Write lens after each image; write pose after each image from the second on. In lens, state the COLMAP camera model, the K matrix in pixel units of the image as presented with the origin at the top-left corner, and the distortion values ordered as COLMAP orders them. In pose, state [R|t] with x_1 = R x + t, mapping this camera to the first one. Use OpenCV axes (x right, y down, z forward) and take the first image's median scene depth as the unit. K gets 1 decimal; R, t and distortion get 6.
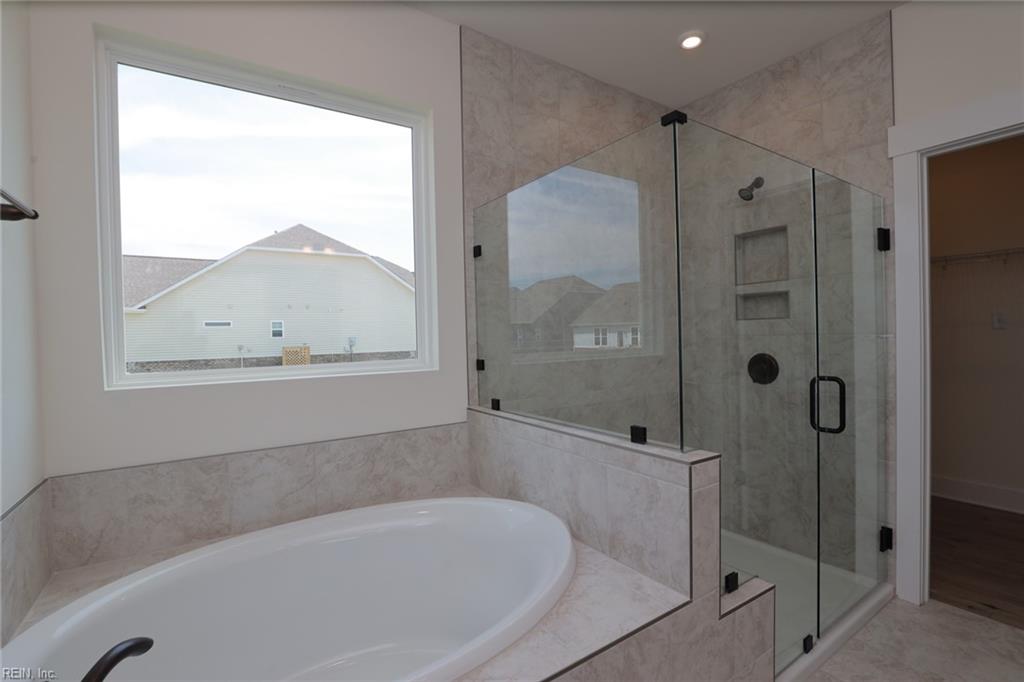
lens RADIAL K [[468.5, 0, 511.1], [0, 468.5, 344.0], [0, 0, 1]] dist [-0.035553, 0.006123]
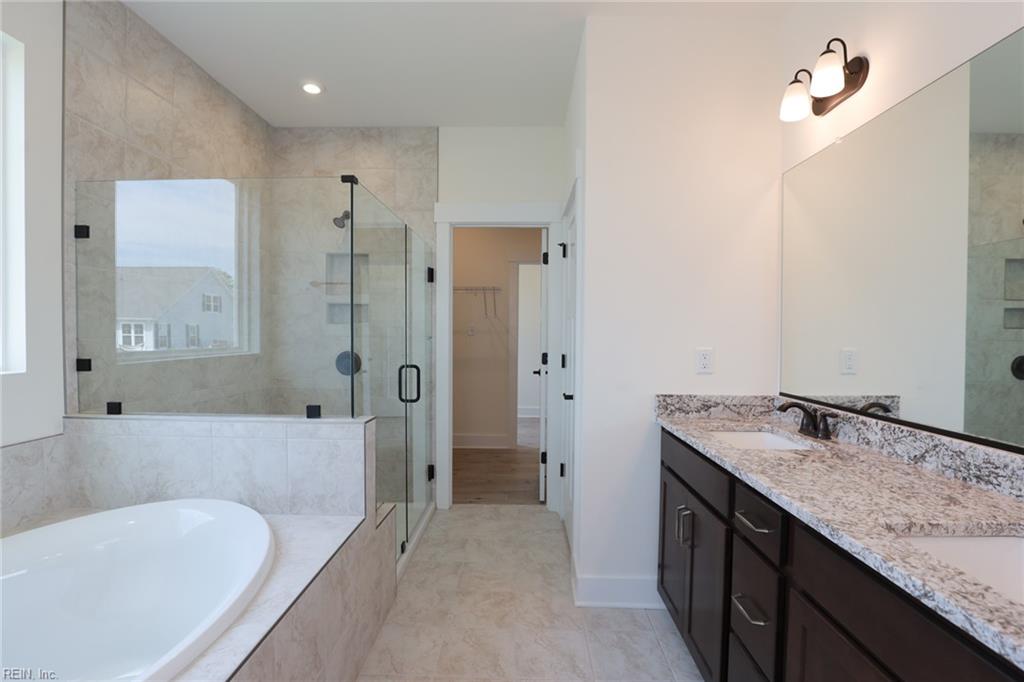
lens RADIAL K [[468.5, 0, 513.4], [0, 468.5, 345.1], [0, 0, 1]] dist [-0.035553, 0.006123]
pose [[0.580260, 0.004832, 0.814417, -0.288206], [-0.003739, 0.999988, -0.003268, 0.008267], [-0.814422, -0.001149, 0.580271, -0.122522]]
